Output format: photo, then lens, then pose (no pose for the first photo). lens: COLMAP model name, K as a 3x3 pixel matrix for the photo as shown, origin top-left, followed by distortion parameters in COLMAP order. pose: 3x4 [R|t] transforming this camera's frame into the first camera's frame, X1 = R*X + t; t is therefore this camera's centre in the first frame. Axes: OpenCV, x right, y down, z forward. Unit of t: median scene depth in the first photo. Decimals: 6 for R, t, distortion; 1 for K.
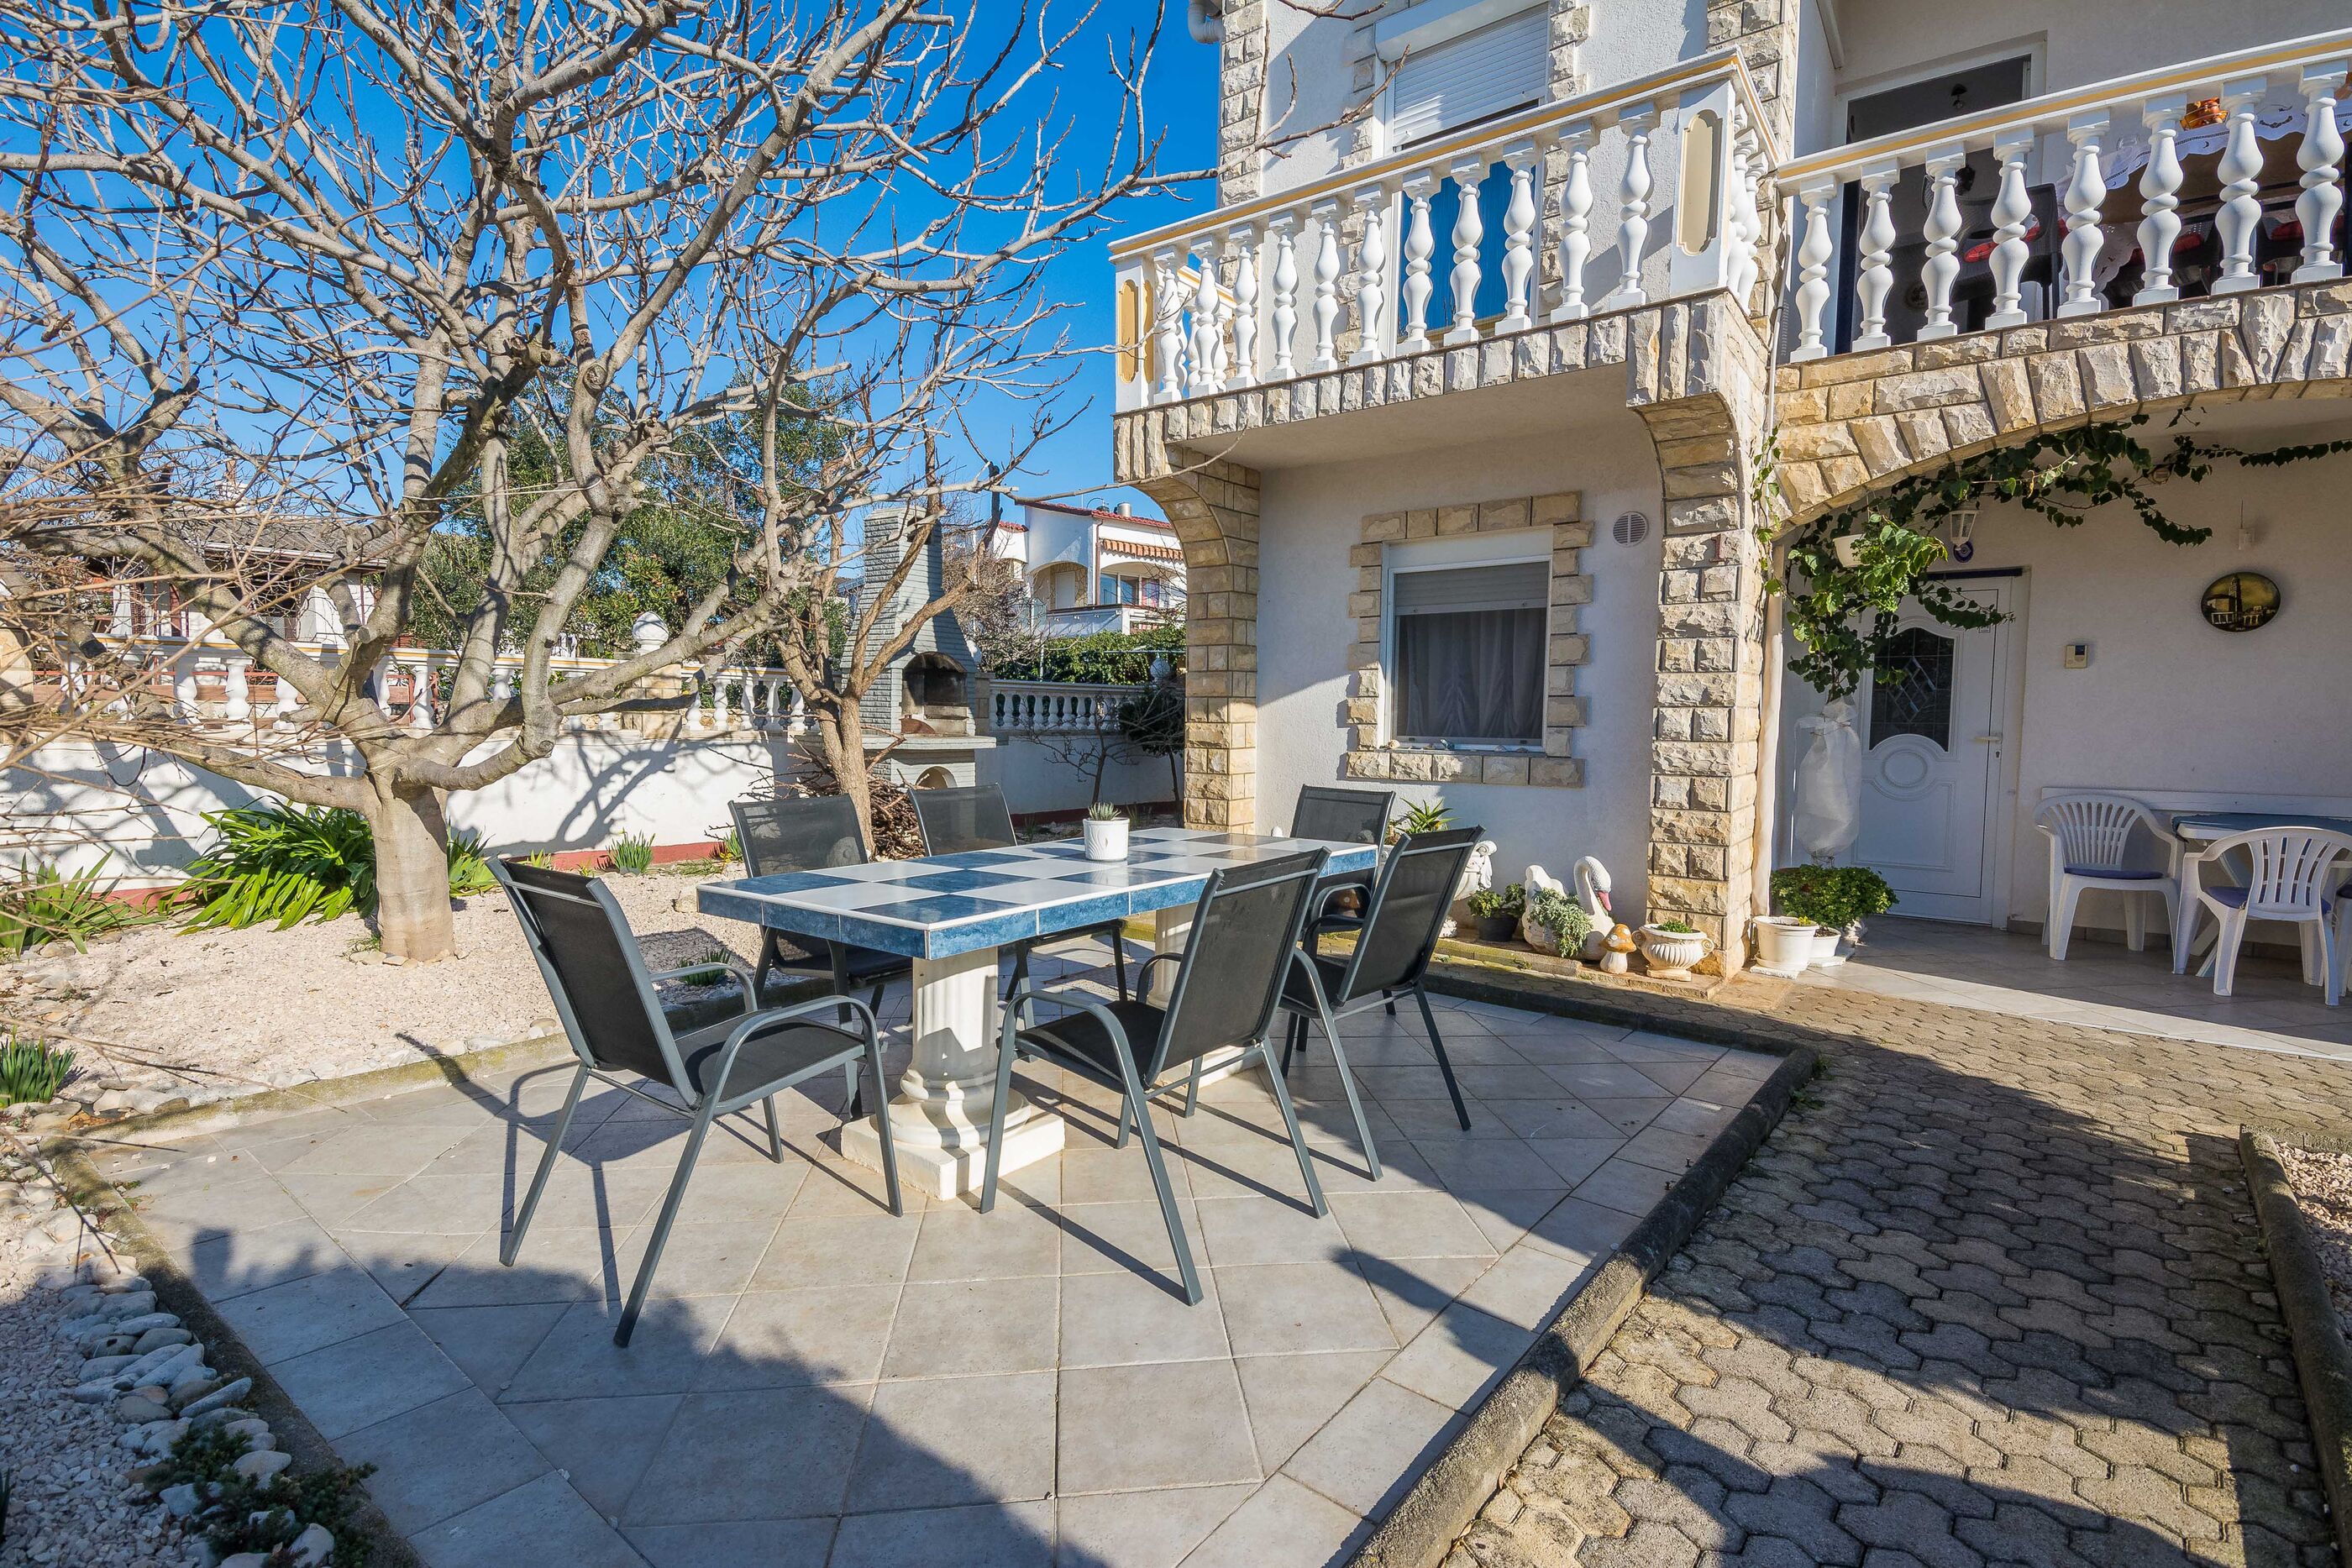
lens RADIAL K [[1103.2, 0, 1181.0], [0, 1103.2, 787.7], [0, 0, 1]] dist [0.088669, -0.057615]
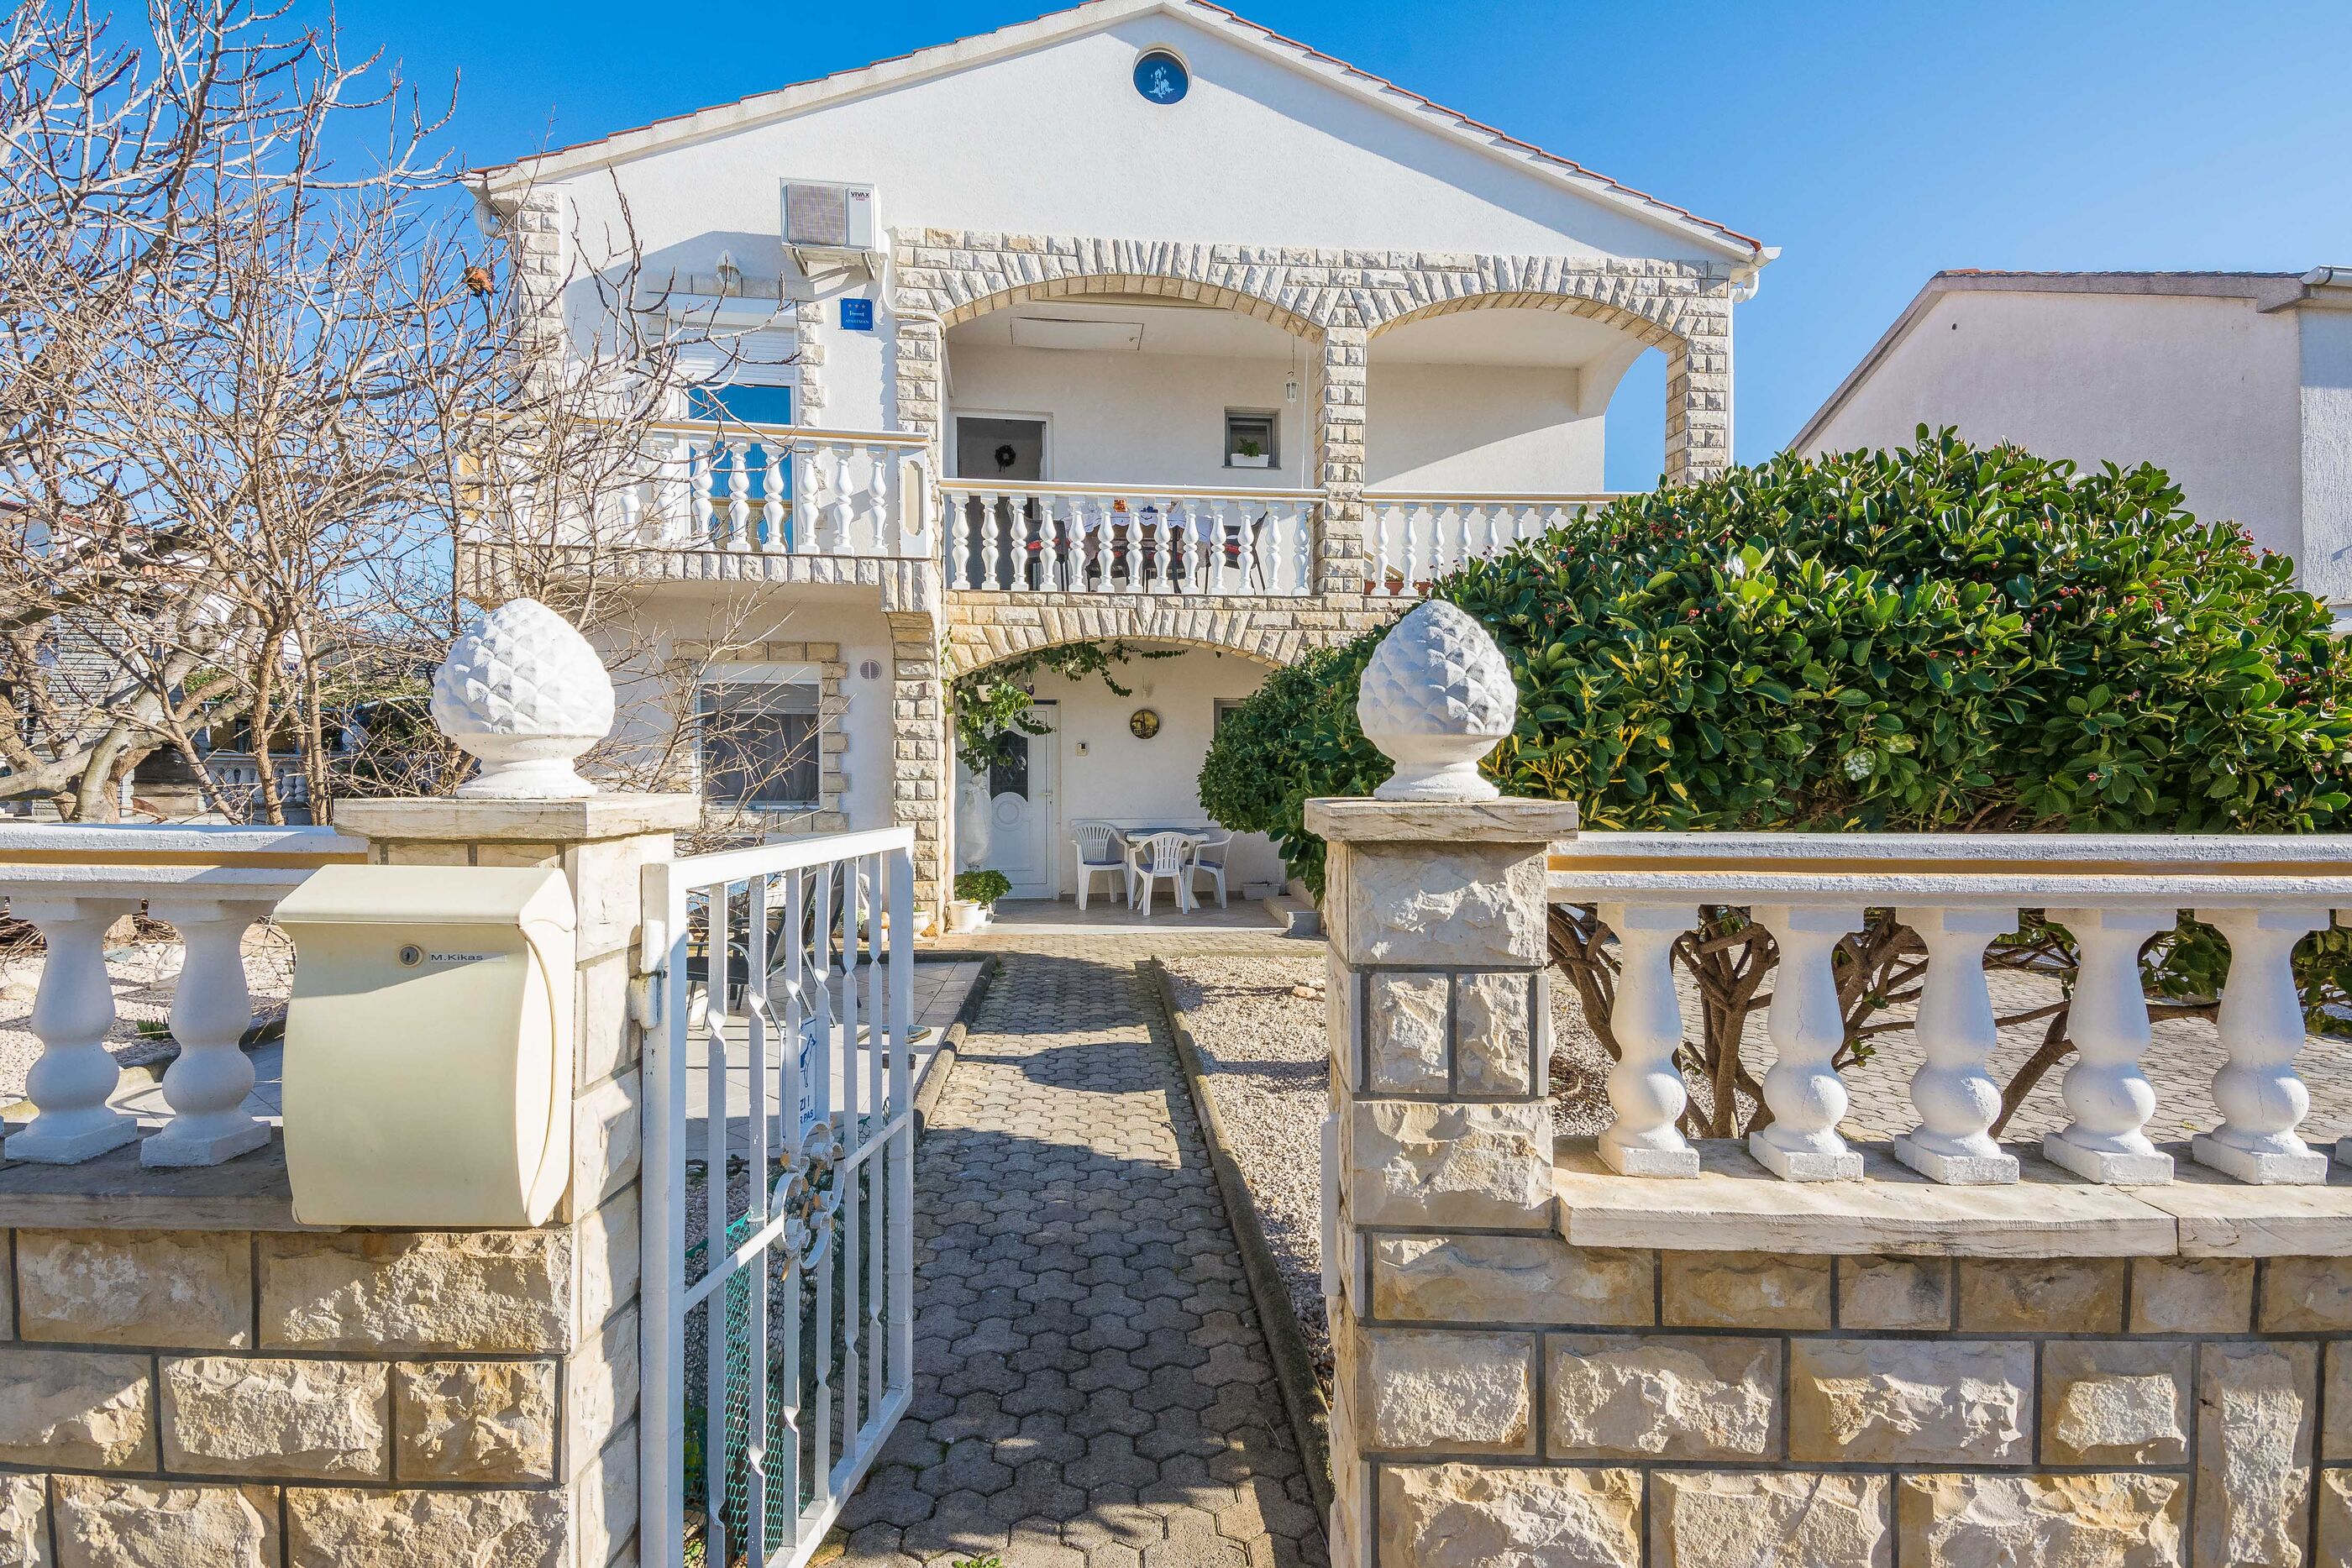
lens RADIAL K [[1103.2, 0, 1181.0], [0, 1103.2, 787.7], [0, 0, 1]] dist [0.088669, -0.057615]
pose [[0.721200, -0.019191, 0.692461, -0.431557], [0.052388, 0.998265, -0.026897, 0.006232], [-0.690743, 0.055674, 0.720954, -0.507457]]
